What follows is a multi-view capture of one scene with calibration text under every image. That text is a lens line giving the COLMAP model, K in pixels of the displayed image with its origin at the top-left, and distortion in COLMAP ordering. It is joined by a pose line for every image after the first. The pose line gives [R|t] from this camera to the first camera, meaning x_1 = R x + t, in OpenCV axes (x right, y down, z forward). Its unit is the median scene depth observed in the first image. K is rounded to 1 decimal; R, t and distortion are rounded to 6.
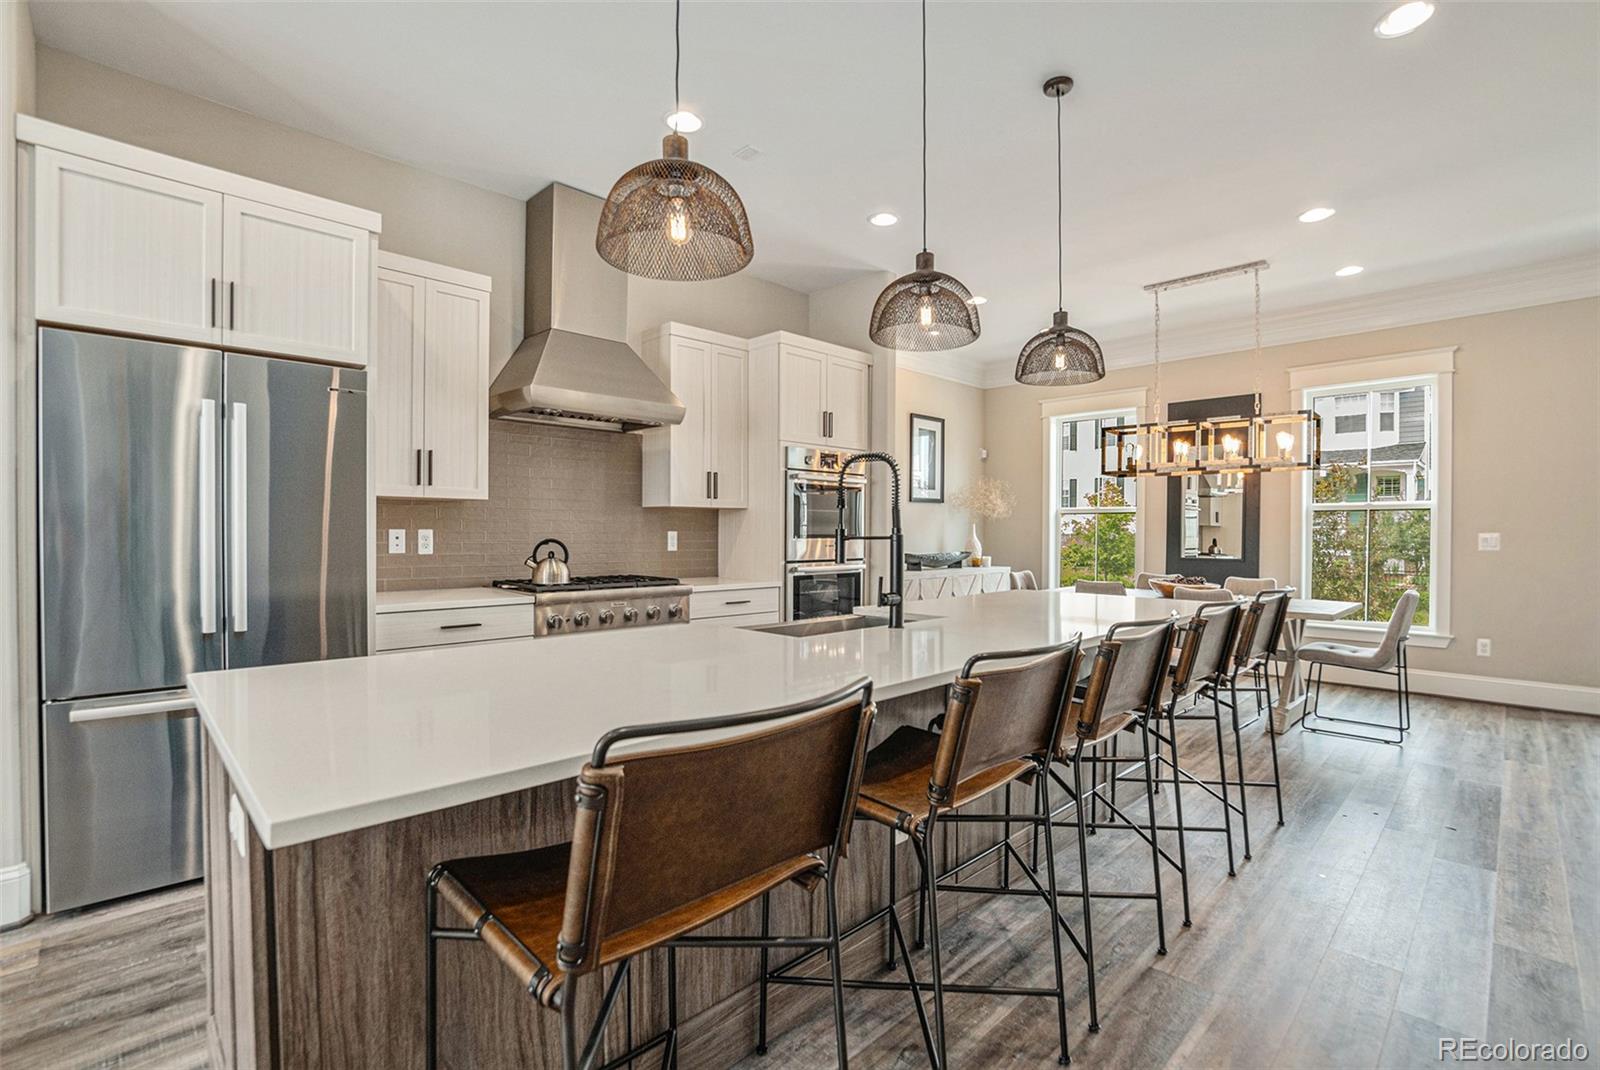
lens RADIAL K [[717.6, 0, 801.6], [0, 717.6, 542.0], [0, 0, 1]] dist [-0.035951, 0.000391]
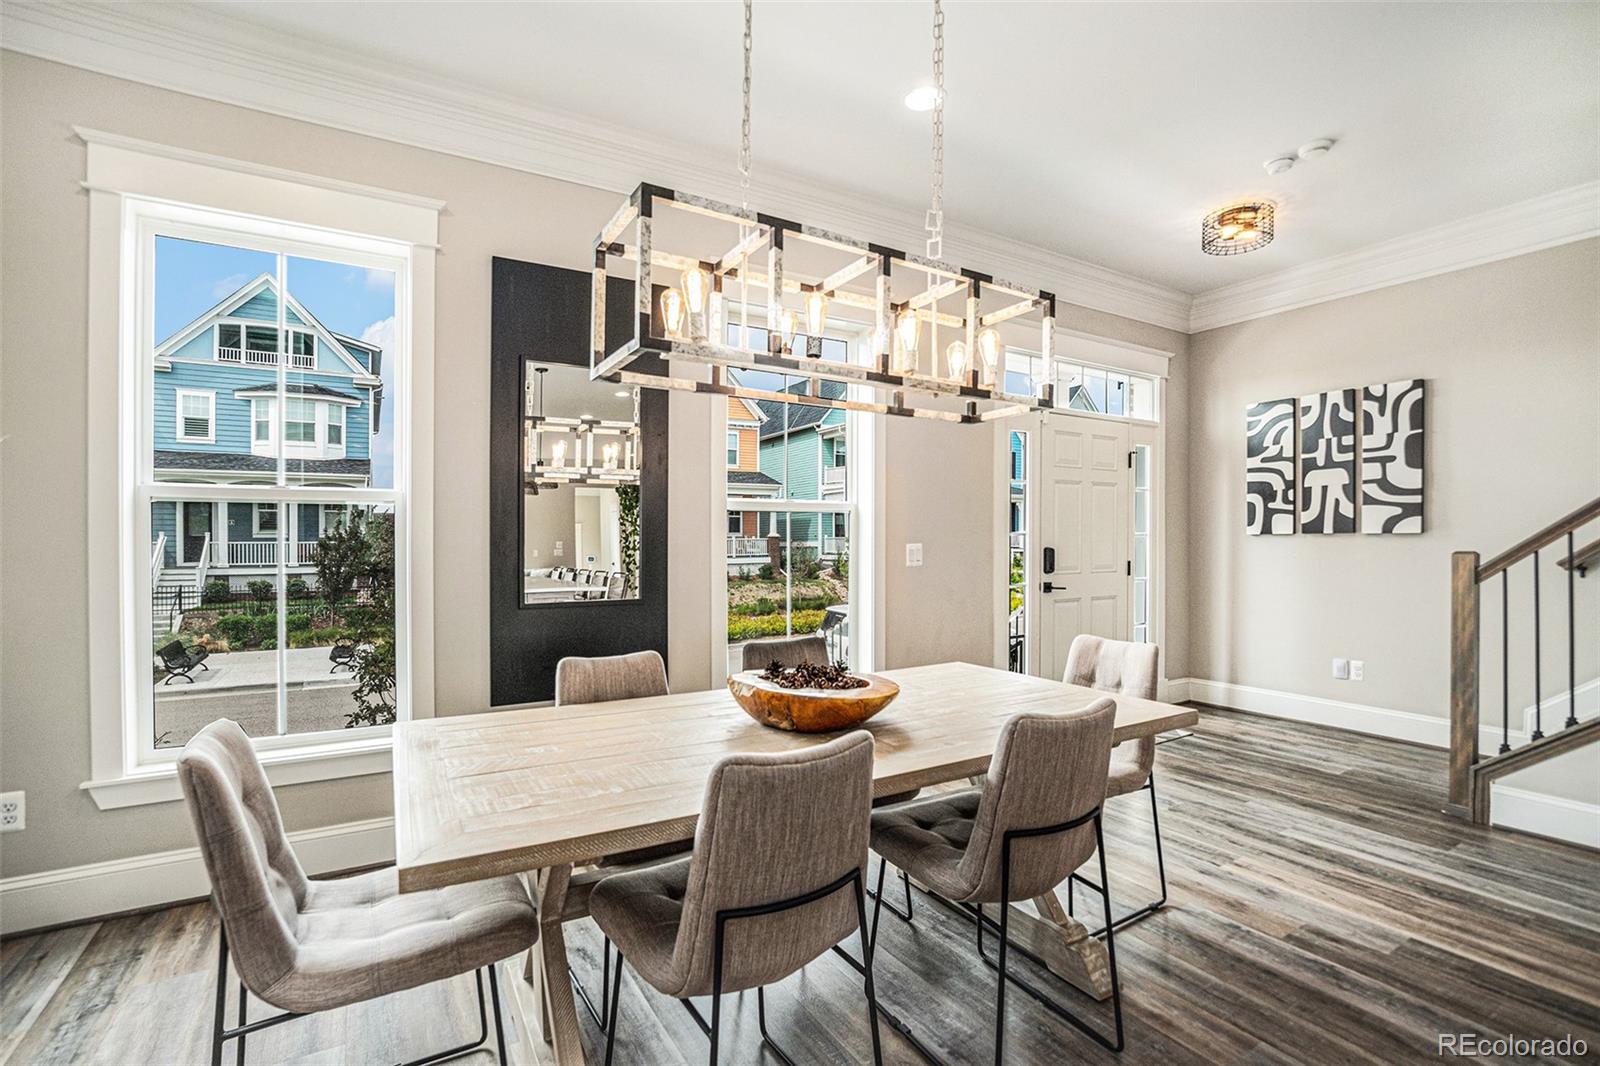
lens RADIAL K [[717.6, 0, 801.6], [0, 717.6, 540.0], [0, 0, 1]] dist [-0.035951, 0.000391]
pose [[0.236935, 0.004619, 0.971515, 0.175274], [0.018095, 0.999794, -0.009167, -0.011426], [-0.971357, 0.019751, 0.236802, 0.925445]]
